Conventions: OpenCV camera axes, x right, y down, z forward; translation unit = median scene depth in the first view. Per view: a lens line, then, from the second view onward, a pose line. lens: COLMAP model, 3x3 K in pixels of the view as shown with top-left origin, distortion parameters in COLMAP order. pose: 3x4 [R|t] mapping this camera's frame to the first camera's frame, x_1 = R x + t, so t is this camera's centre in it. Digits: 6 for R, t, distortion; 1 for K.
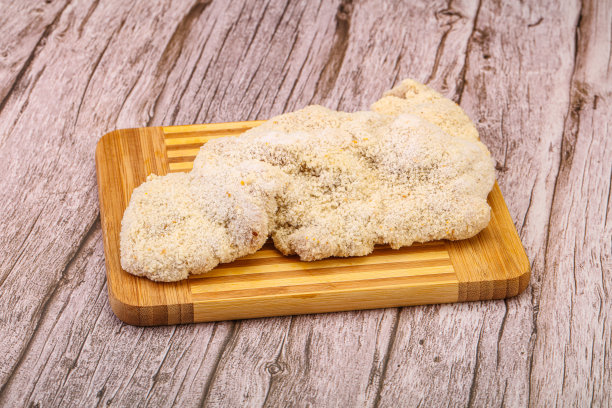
lens RADIAL K [[1935.6, 0, 294.1], [0, 1935.6, 203.5], [0, 0, 1]] dist [0.547327, -0.725951]
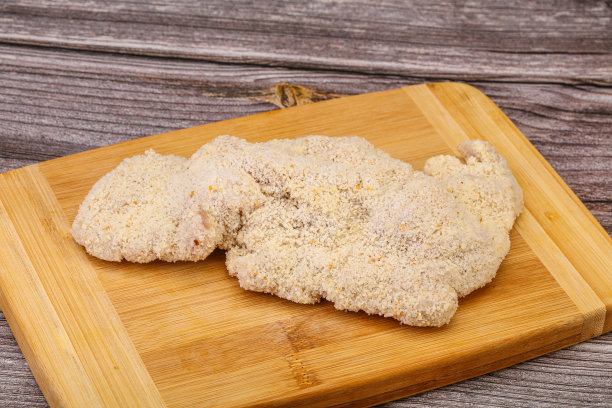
lens RADIAL K [[1935.6, 0, 294.1], [0, 1935.6, 203.5], [0, 0, 1]] dist [0.547327, -0.725951]
pose [[0.883853, 0.329998, -0.331519, 0.323662], [-0.320651, 0.943444, 0.084237, -0.095587], [0.340567, 0.031849, 0.939681, 0.121894]]
